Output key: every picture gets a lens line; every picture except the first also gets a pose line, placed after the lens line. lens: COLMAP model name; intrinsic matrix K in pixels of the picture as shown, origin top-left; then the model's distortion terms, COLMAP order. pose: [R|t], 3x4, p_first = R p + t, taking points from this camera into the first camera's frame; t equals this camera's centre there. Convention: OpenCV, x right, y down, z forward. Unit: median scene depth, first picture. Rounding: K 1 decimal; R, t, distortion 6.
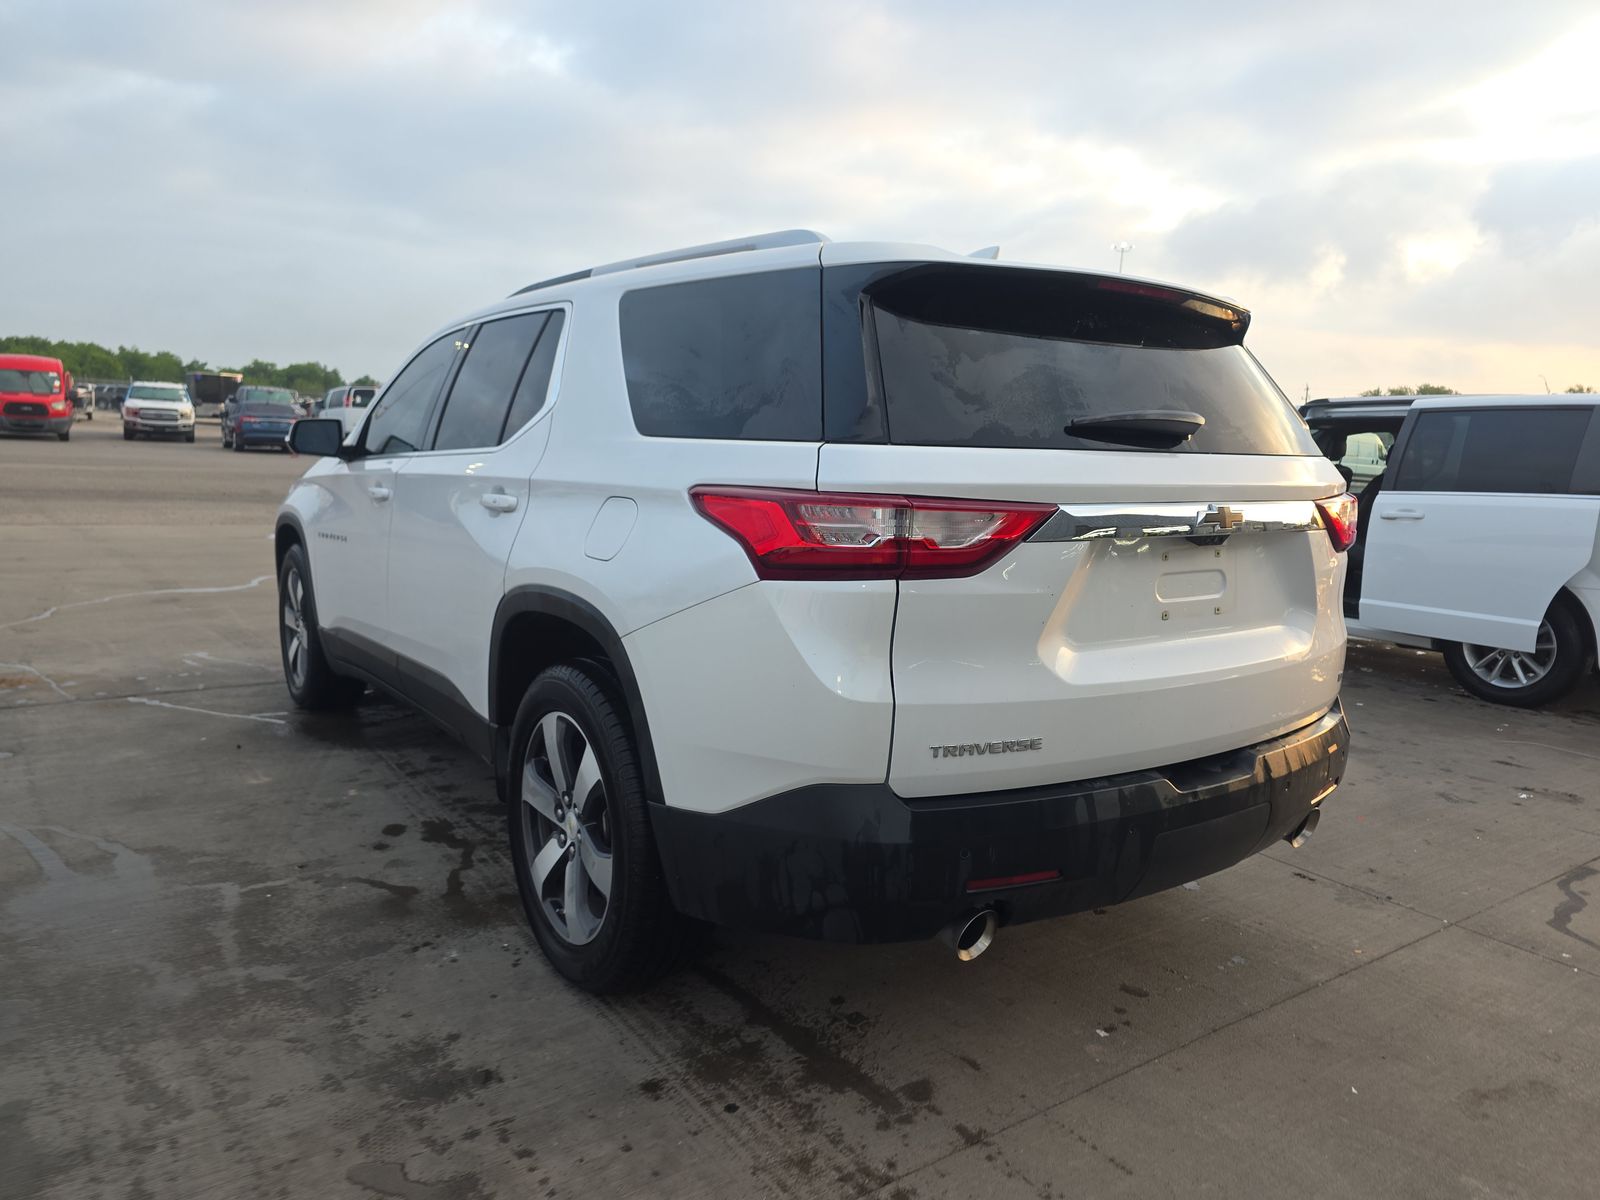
lens RADIAL K [[1072.4, 0, 800.0], [0, 1072.4, 600.0], [0, 0, 1]] dist [0.082797, -0.077348]
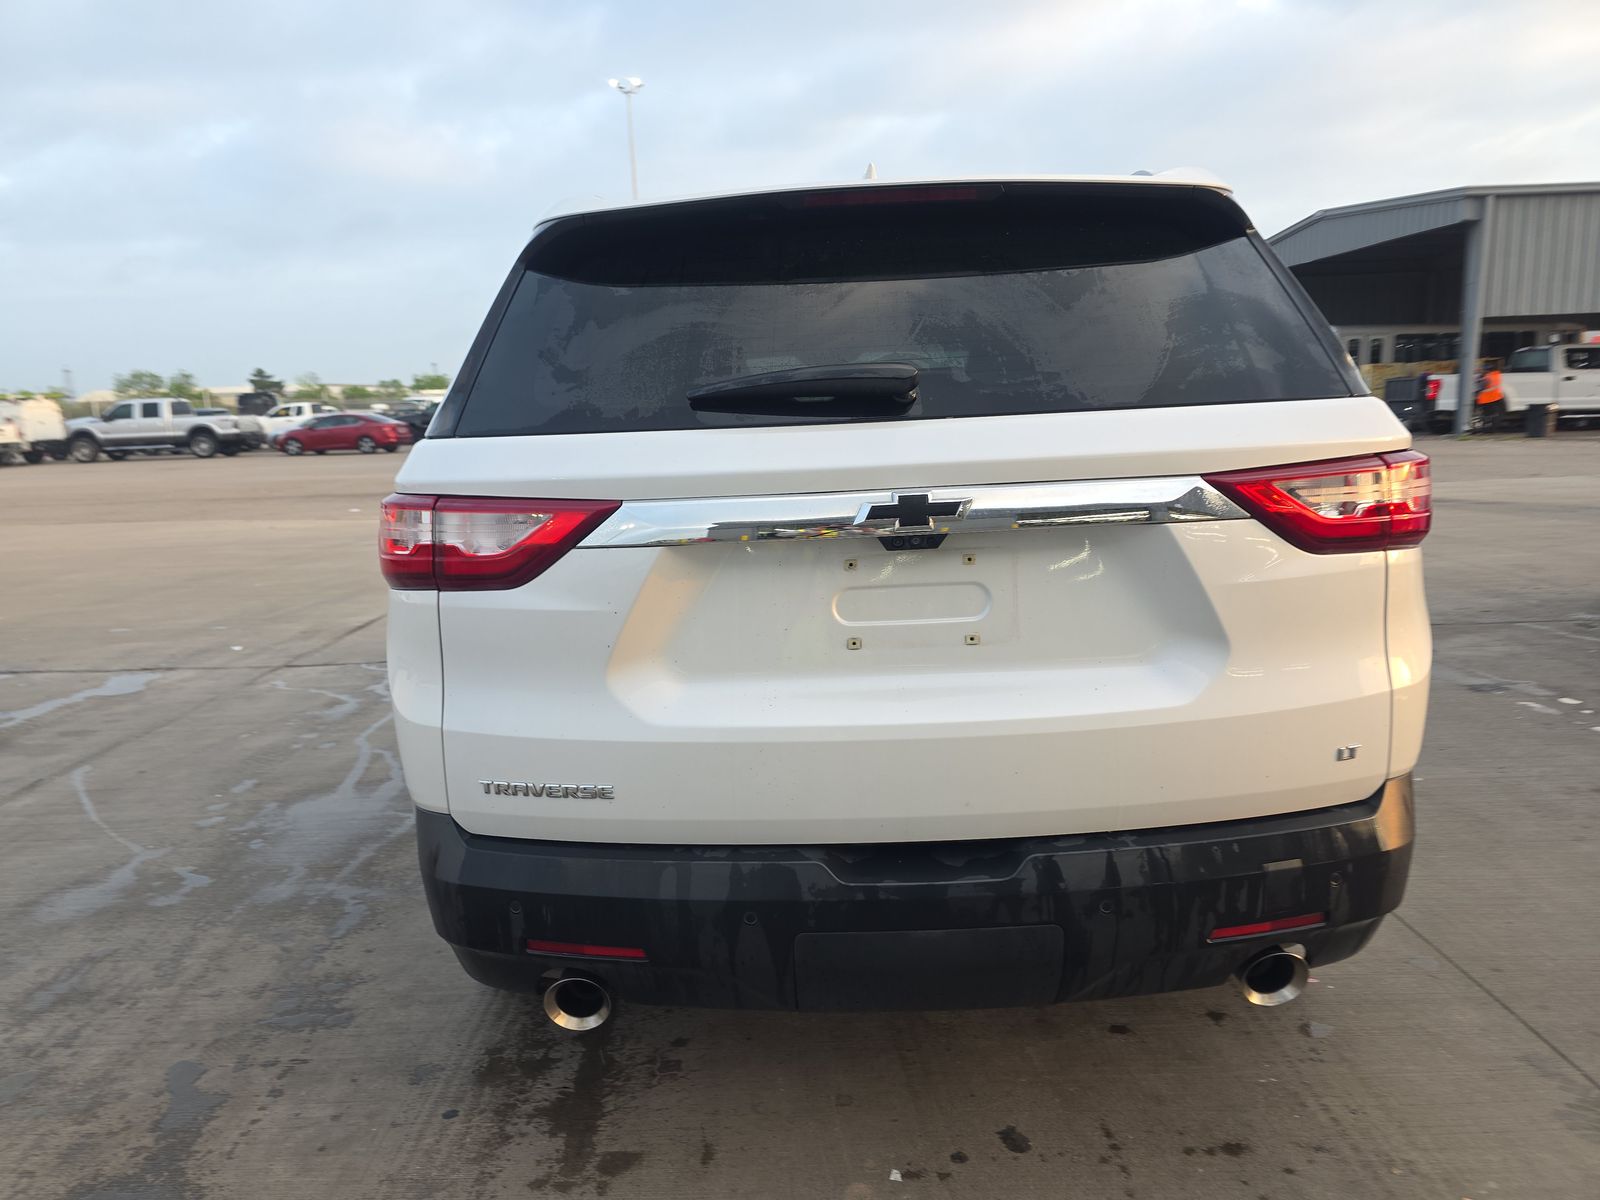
lens RADIAL K [[1055.2, 0, 773.4], [0, 1055.2, 625.5], [0, 0, 1]] dist [0.086996, -0.078428]
pose [[0.804900, 0.043909, -0.591783, 0.730440], [-0.016494, 0.998529, 0.051655, -0.035172], [0.593181, -0.031816, 0.804440, 0.393735]]
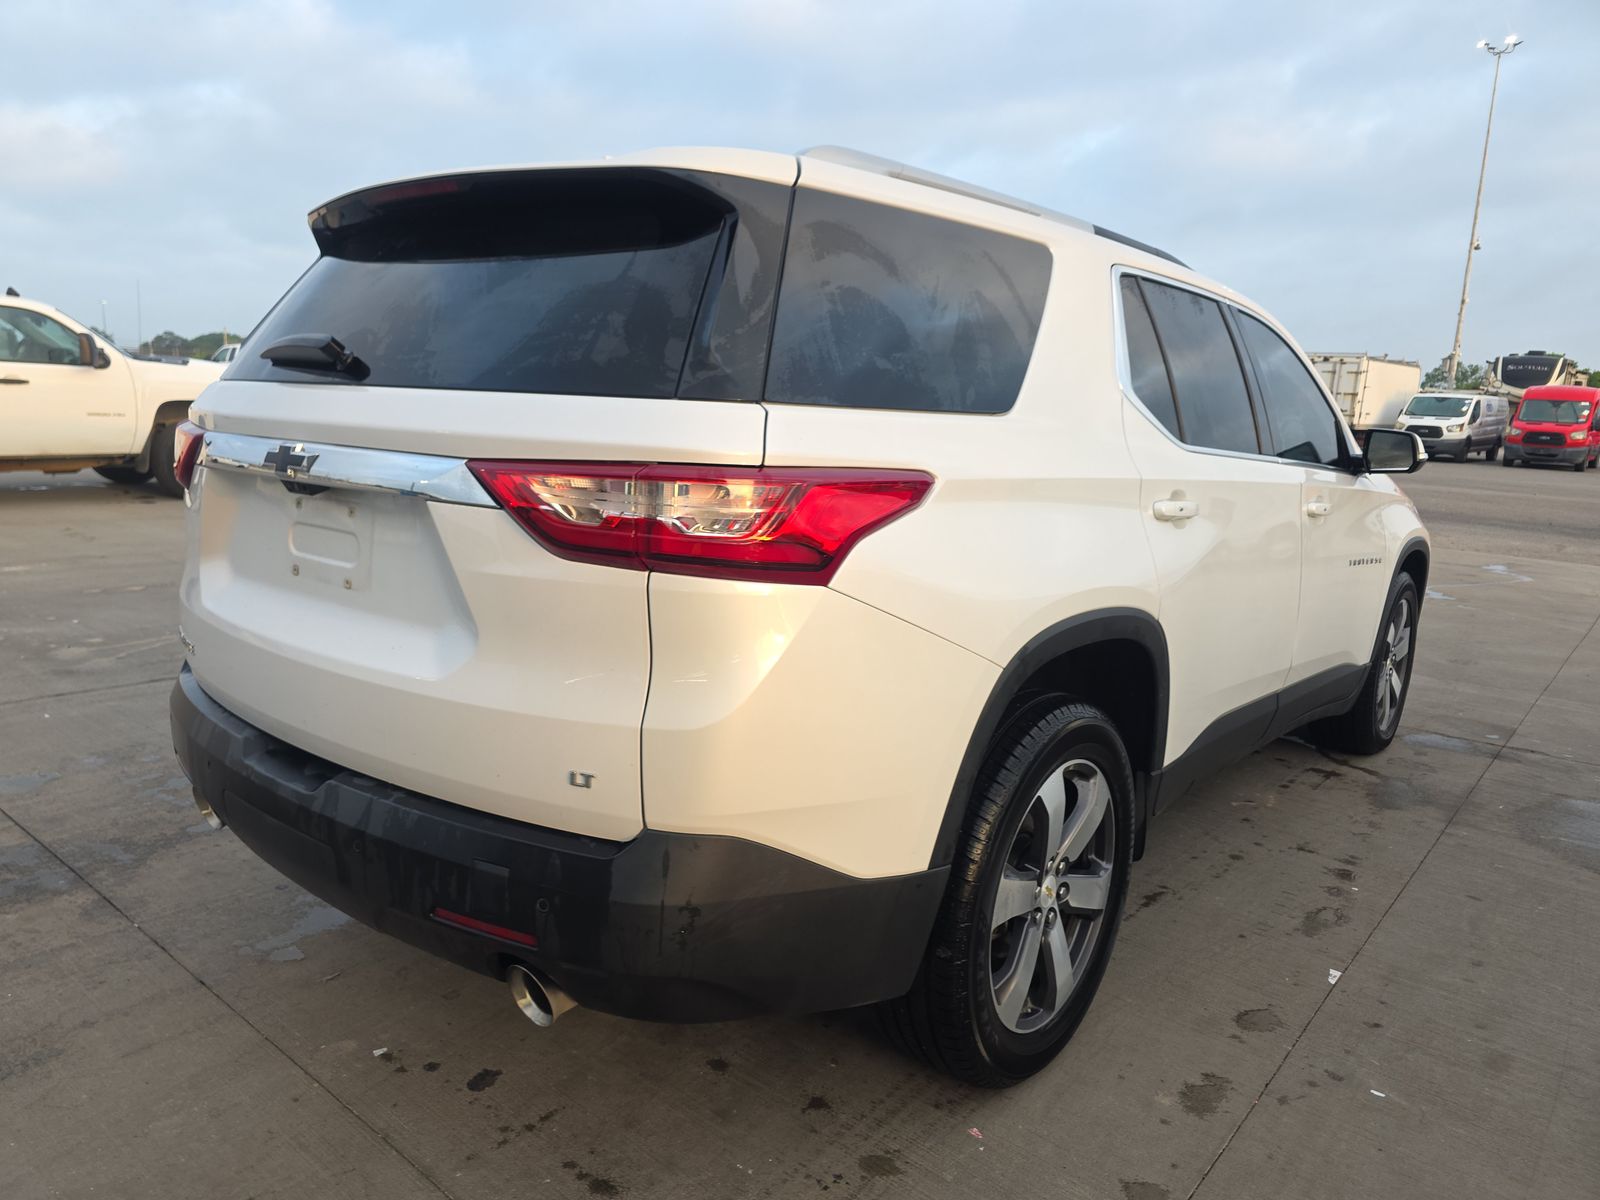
lens RADIAL K [[1047.1, 0, 750.4], [0, 1047.1, 607.3], [0, 0, 1]] dist [0.061768, -0.065753]
pose [[0.252896, 0.154572, -0.955066, 1.272947], [-0.172734, 0.978508, 0.112627, -0.118012], [0.951949, 0.136490, 0.274161, 1.139048]]
